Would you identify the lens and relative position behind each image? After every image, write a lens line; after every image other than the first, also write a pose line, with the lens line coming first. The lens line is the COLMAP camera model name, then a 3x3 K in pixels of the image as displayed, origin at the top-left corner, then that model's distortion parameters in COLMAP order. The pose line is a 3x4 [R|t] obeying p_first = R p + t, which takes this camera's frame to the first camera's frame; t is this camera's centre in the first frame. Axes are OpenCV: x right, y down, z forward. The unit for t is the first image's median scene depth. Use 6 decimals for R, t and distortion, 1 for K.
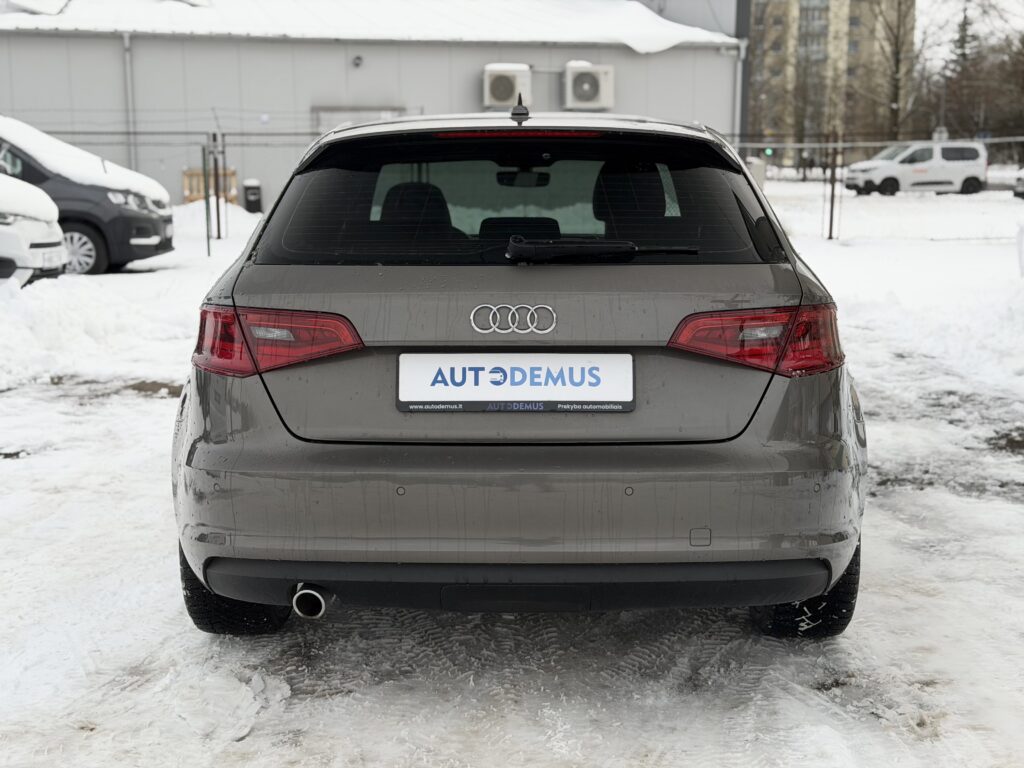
lens RADIAL K [[1505.1, 0, 512.0], [0, 1505.1, 384.0], [0, 0, 1]] dist [0.101594, 0.050526]
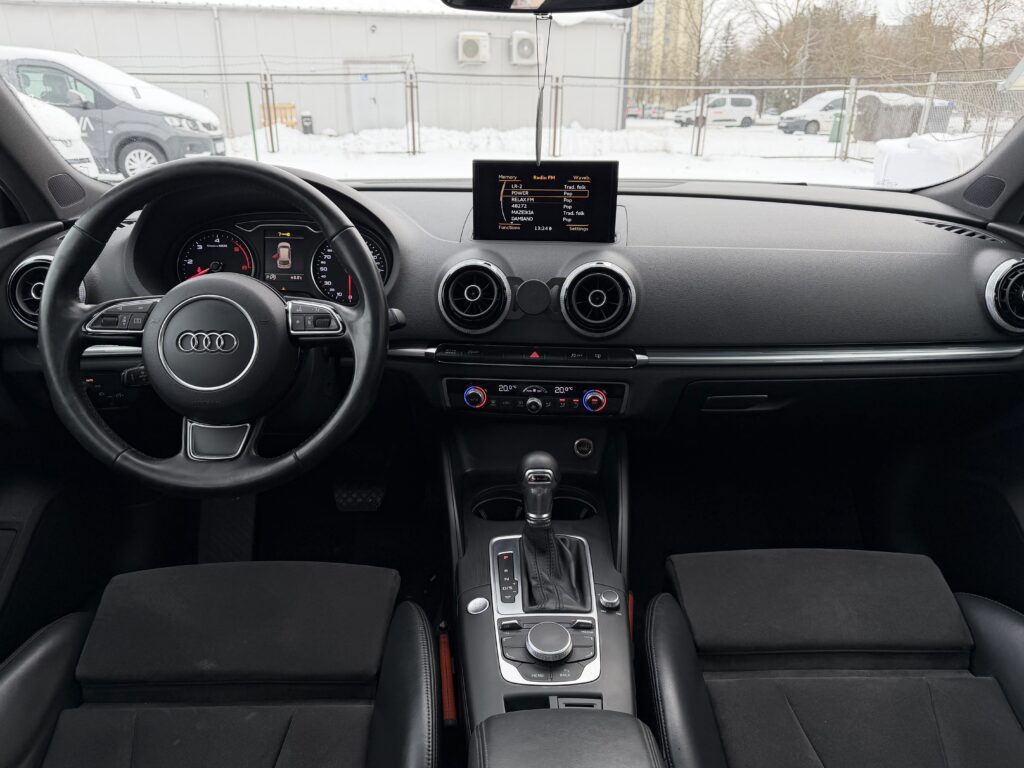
lens RADIAL K [[710.4, 0, 512.8], [0, 710.4, 388.4], [0, 0, 1]] dist [0.089396, -0.166766]
pose [[0.998829, -0.006868, 0.047890, -0.000948], [-0.004009, 0.974722, 0.223387, -0.025498], [-0.048213, -0.223317, 0.973553, 0.224191]]
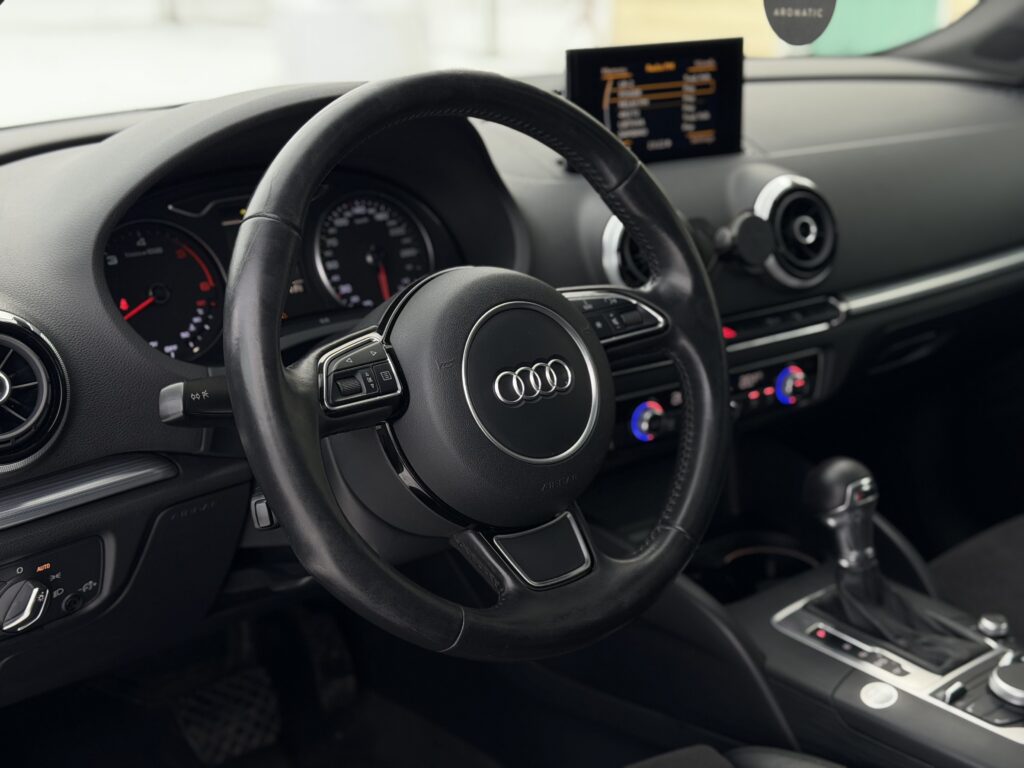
lens RADIAL K [[1438.6, 0, 517.6], [0, 1438.6, 383.7], [0, 0, 1]] dist [0.096512, 0.026874]
pose [[0.754385, -0.203683, 0.624033, -0.034134], [0.107125, 0.976098, 0.189094, -0.027223], [-0.647633, -0.075800, 0.758173, 0.228048]]
